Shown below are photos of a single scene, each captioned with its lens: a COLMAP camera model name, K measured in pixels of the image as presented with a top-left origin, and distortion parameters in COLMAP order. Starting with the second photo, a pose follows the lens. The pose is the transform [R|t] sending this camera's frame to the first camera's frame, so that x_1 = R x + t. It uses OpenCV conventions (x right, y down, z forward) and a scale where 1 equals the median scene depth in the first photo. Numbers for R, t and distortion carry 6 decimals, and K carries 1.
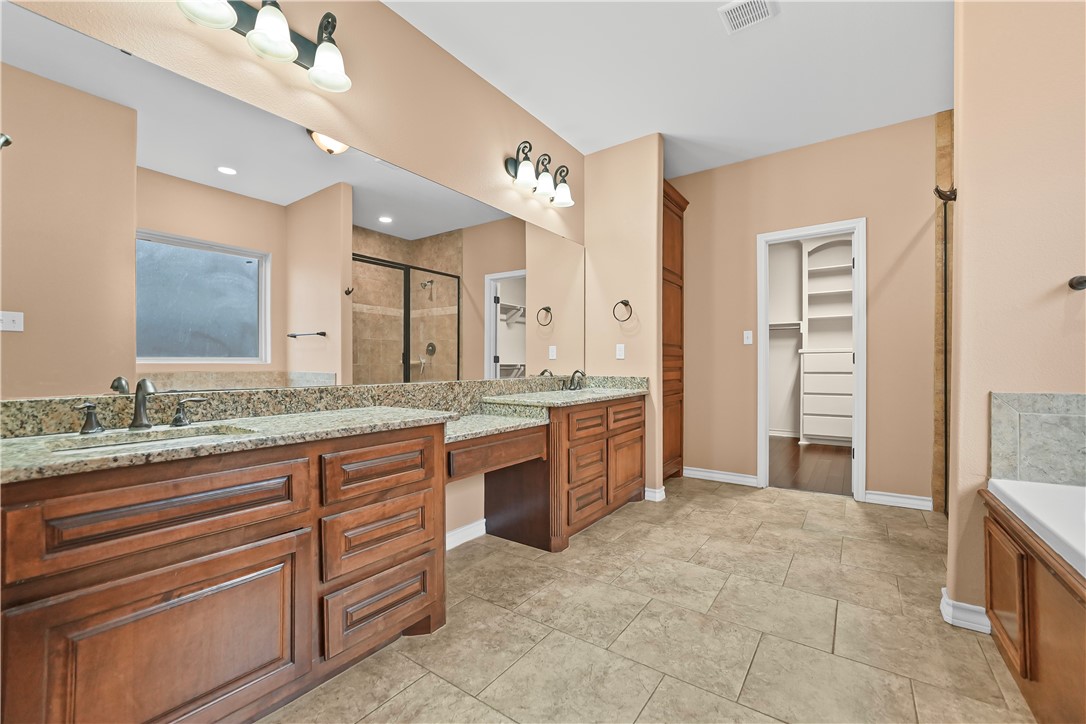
lens RADIAL K [[446.4, 0, 540.9], [0, 446.4, 364.3], [0, 0, 1]] dist [-0.022714, 0.003913]
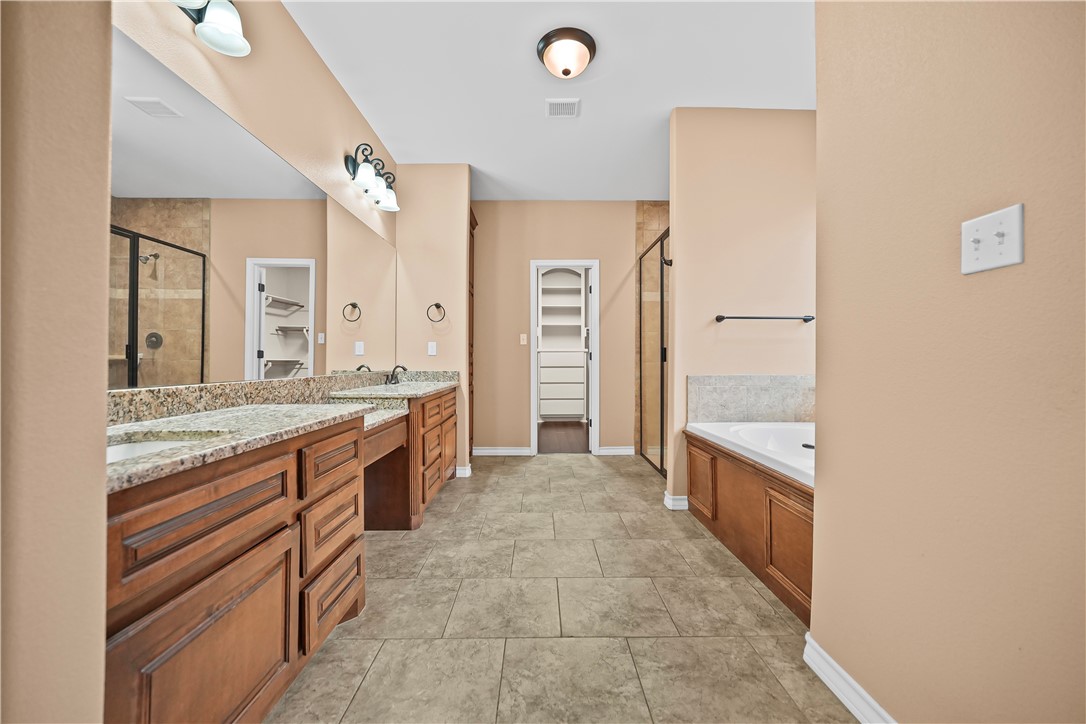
lens RADIAL K [[434.0, 0, 546.4], [0, 434.0, 356.0], [0, 0, 1]] dist [-0.018885, 0.000500]
pose [[0.801876, 0.007918, 0.597439, -0.348511], [-0.001237, 0.999932, -0.011593, 0.003180], [-0.597490, 0.008557, 0.801831, -0.060076]]
